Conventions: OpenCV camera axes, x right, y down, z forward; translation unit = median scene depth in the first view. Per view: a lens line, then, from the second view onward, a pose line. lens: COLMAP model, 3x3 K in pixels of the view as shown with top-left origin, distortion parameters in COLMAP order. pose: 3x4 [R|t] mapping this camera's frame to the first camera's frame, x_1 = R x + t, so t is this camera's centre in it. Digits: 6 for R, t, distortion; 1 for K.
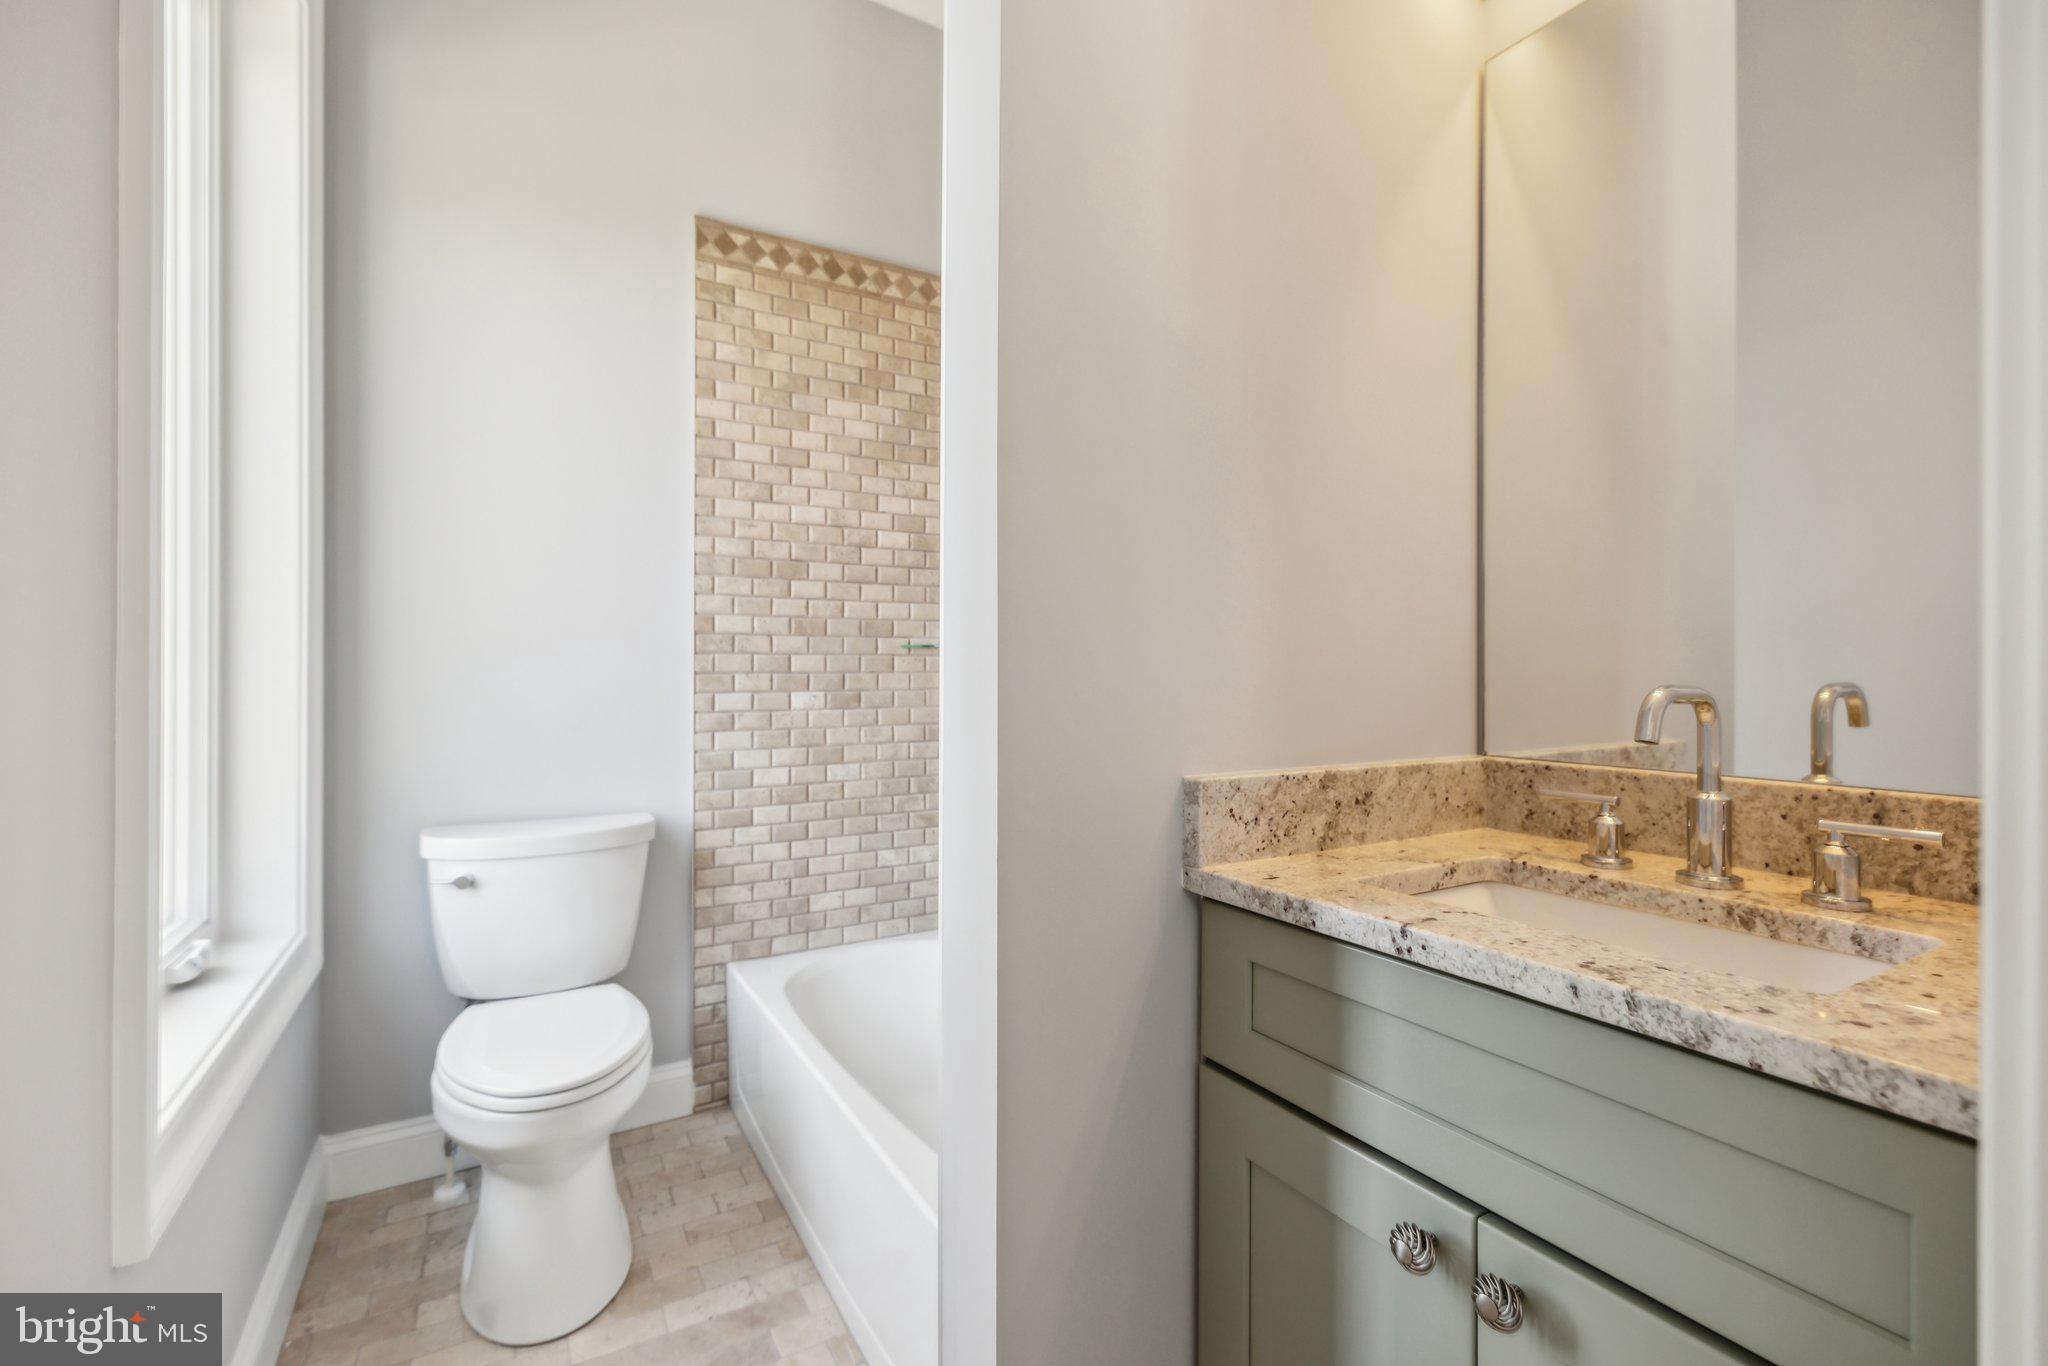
lens RADIAL K [[877.3, 0, 1017.0], [0, 877.3, 675.0], [0, 0, 1]] dist [0.001006, 0.000431]
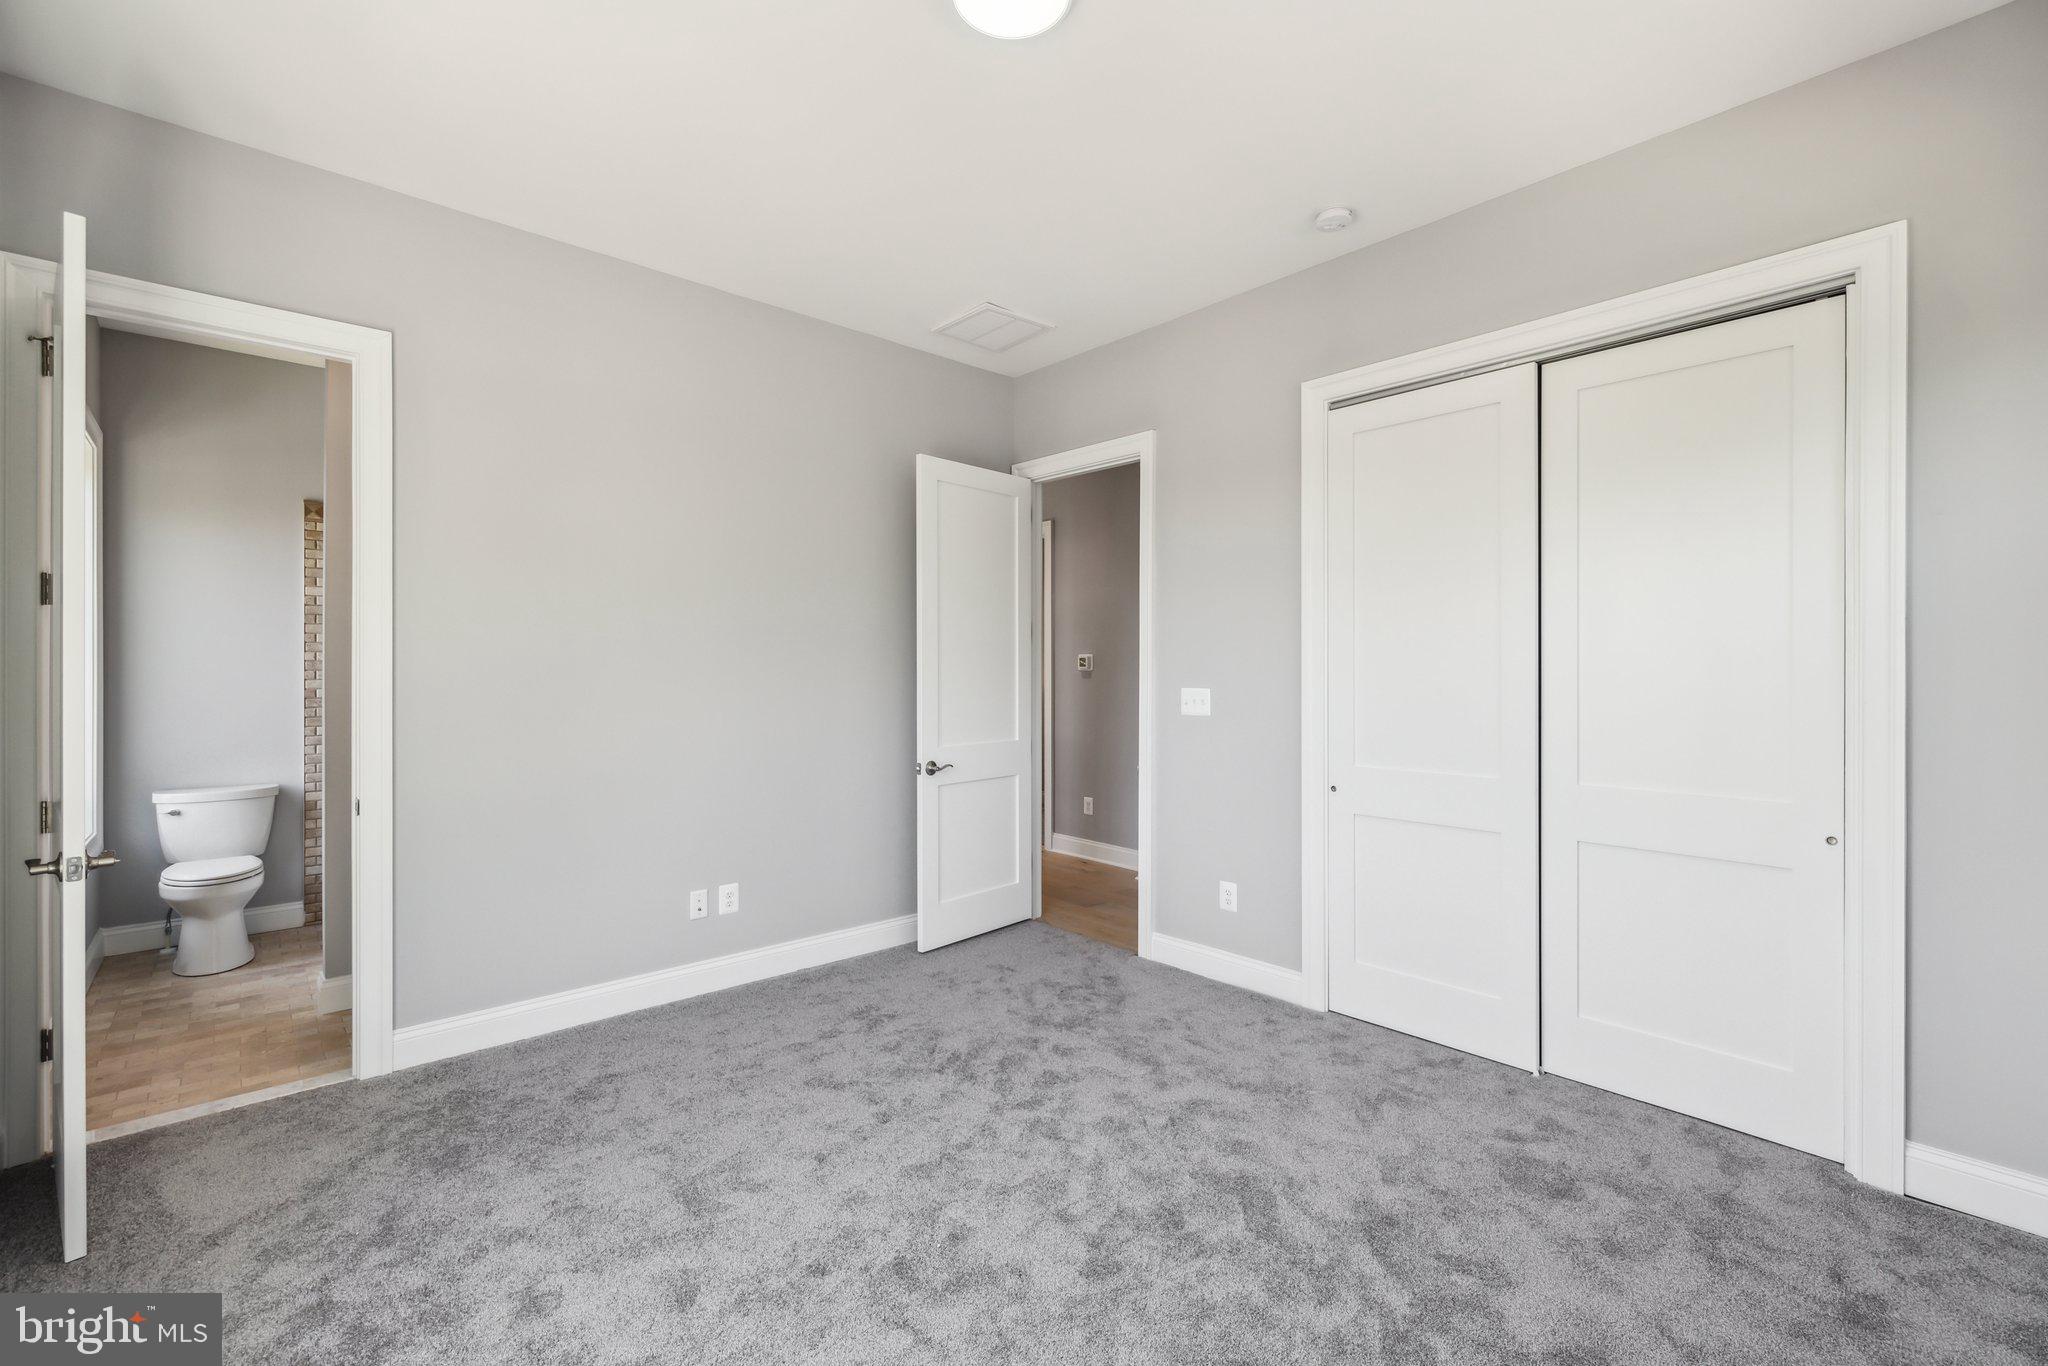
lens RADIAL K [[877.3, 0, 1033.4], [0, 877.3, 681.0], [0, 0, 1]] dist [0.001006, 0.000431]
pose [[0.979677, -0.003337, 0.200552, 0.928793], [0.003428, 0.999994, -0.000107, -0.083738], [-0.200551, 0.000792, 0.979683, -1.422915]]
